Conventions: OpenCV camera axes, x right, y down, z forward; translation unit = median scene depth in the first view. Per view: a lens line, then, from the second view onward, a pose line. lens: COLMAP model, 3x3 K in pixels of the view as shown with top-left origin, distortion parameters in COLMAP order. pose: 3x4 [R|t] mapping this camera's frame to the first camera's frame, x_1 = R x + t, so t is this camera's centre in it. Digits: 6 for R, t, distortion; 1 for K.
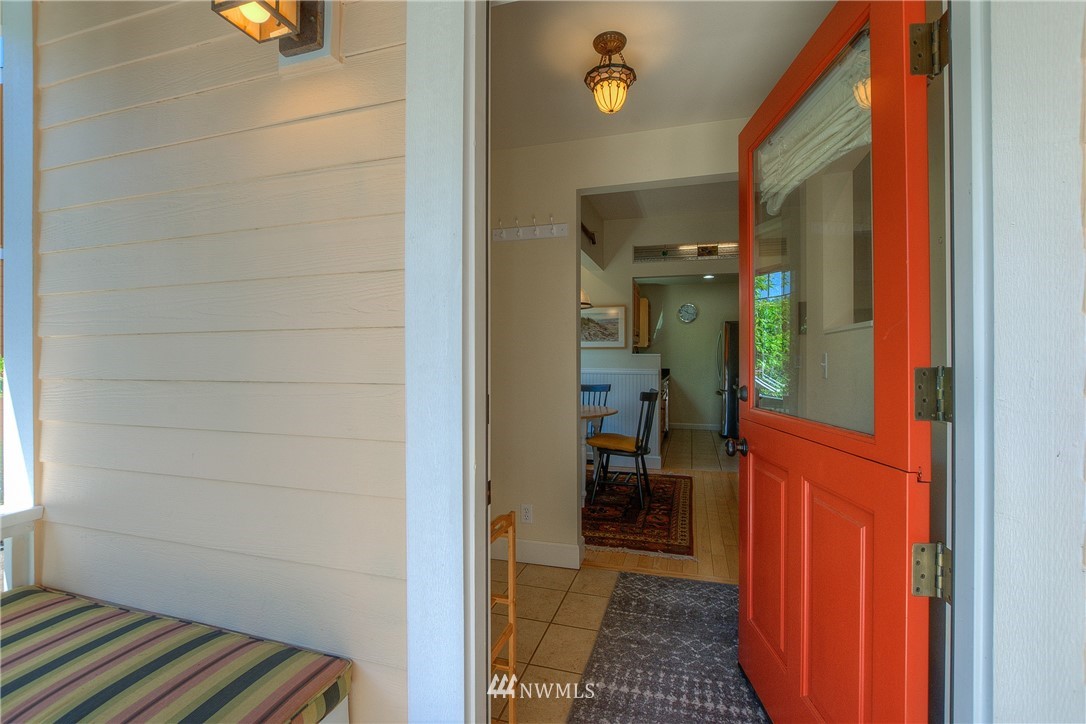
lens RADIAL K [[486.0, 0, 545.1], [0, 486.0, 356.7], [0, 0, 1]] dist [-0.022387, 0.000033]
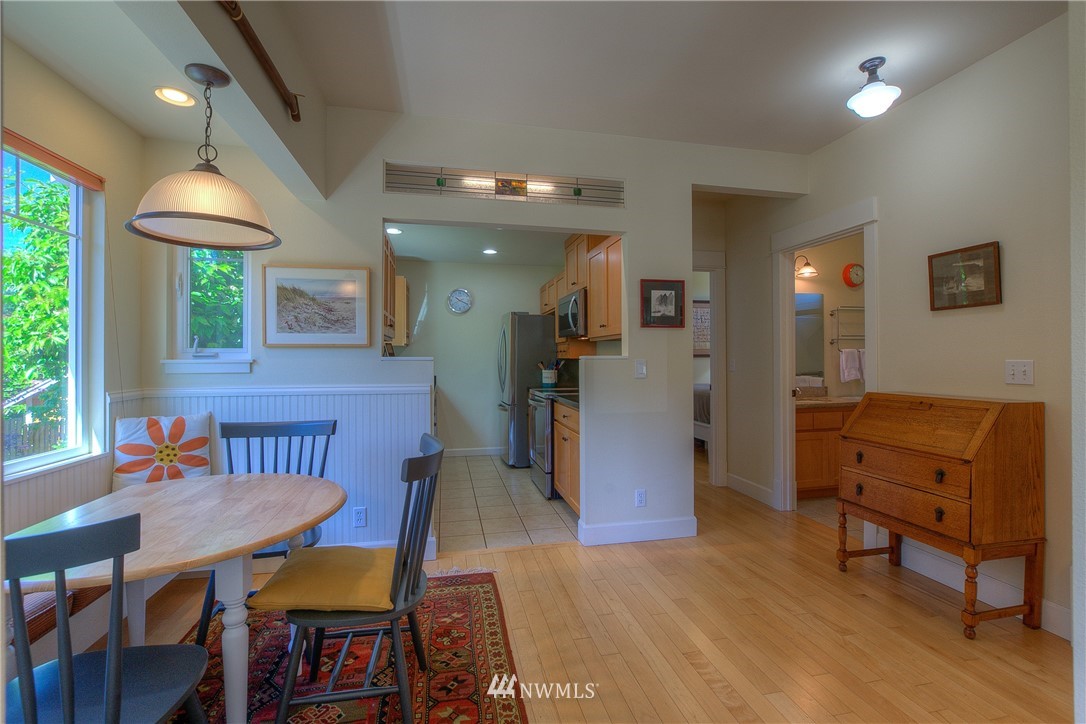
lens RADIAL K [[486.0, 0, 545.1], [0, 486.0, 356.7], [0, 0, 1]] dist [-0.022387, 0.000033]
pose [[0.877855, -0.002949, 0.478918, 0.077845], [0.003397, 0.999994, -0.000069, -0.005469], [-0.478915, 0.001687, 0.877860, 0.426566]]
